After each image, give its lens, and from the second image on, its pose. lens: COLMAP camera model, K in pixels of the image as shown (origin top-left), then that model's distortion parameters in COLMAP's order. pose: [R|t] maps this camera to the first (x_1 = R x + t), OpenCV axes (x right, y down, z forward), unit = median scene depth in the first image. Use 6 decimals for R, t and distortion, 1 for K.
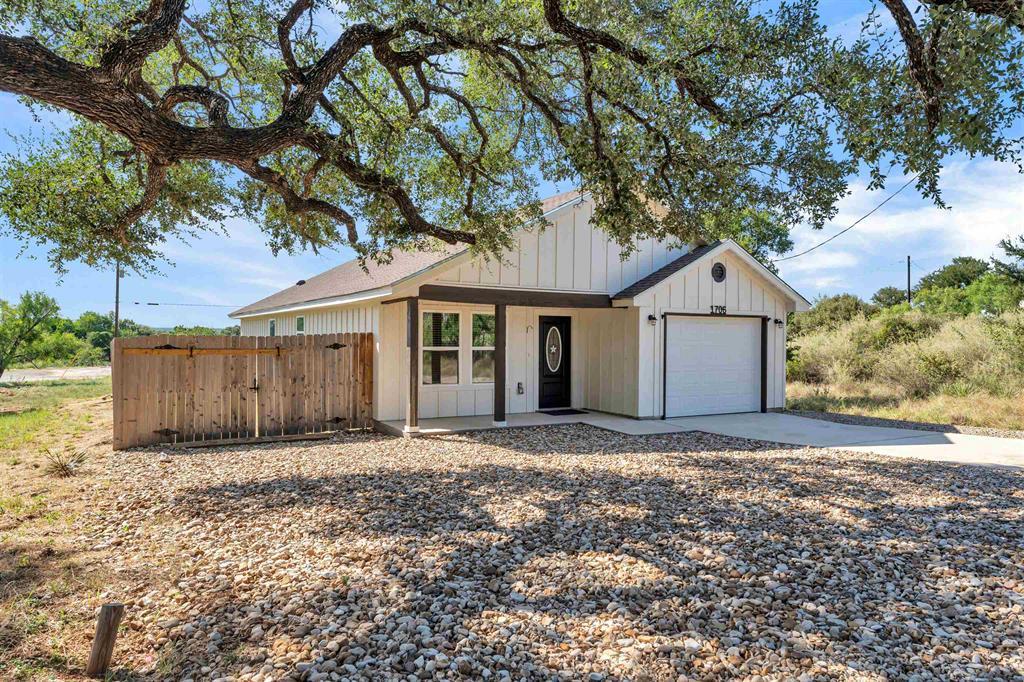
lens RADIAL K [[611.0, 0, 512.0], [0, 611.0, 341.0], [0, 0, 1]] dist [0.000482, 0.000177]
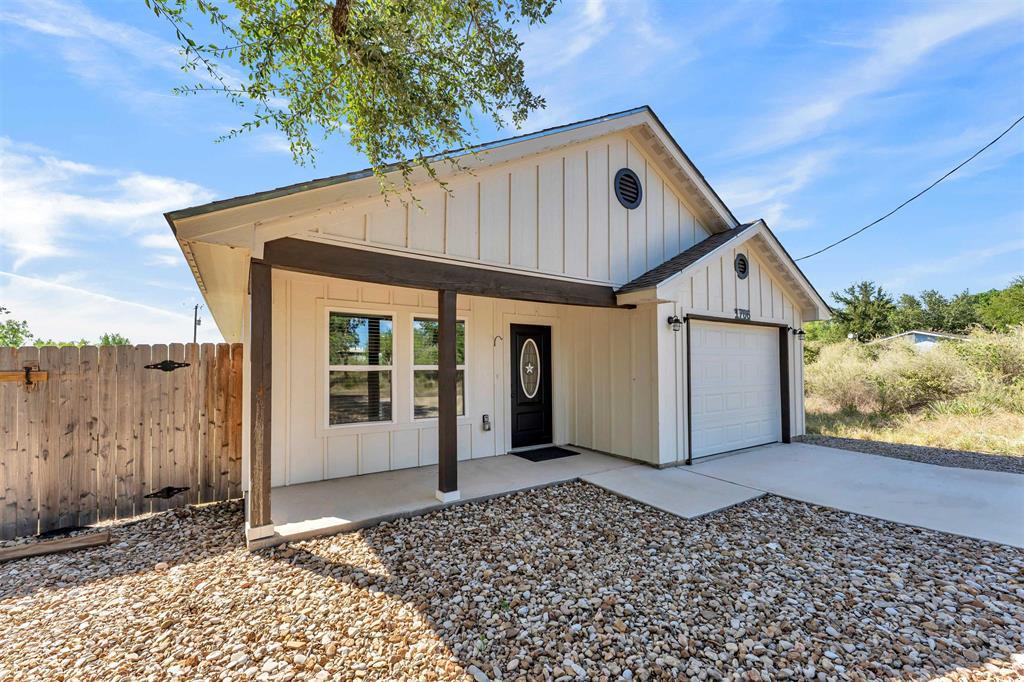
lens RADIAL K [[414.0, 0, 512.4], [0, 414.0, 366.9], [0, 0, 1]] dist [-0.000647, -0.000018]
pose [[0.998053, -0.012580, 0.061087, 0.016452], [0.012780, 0.999914, -0.002877, 0.014087], [-0.061046, 0.003652, 0.998128, 0.538389]]
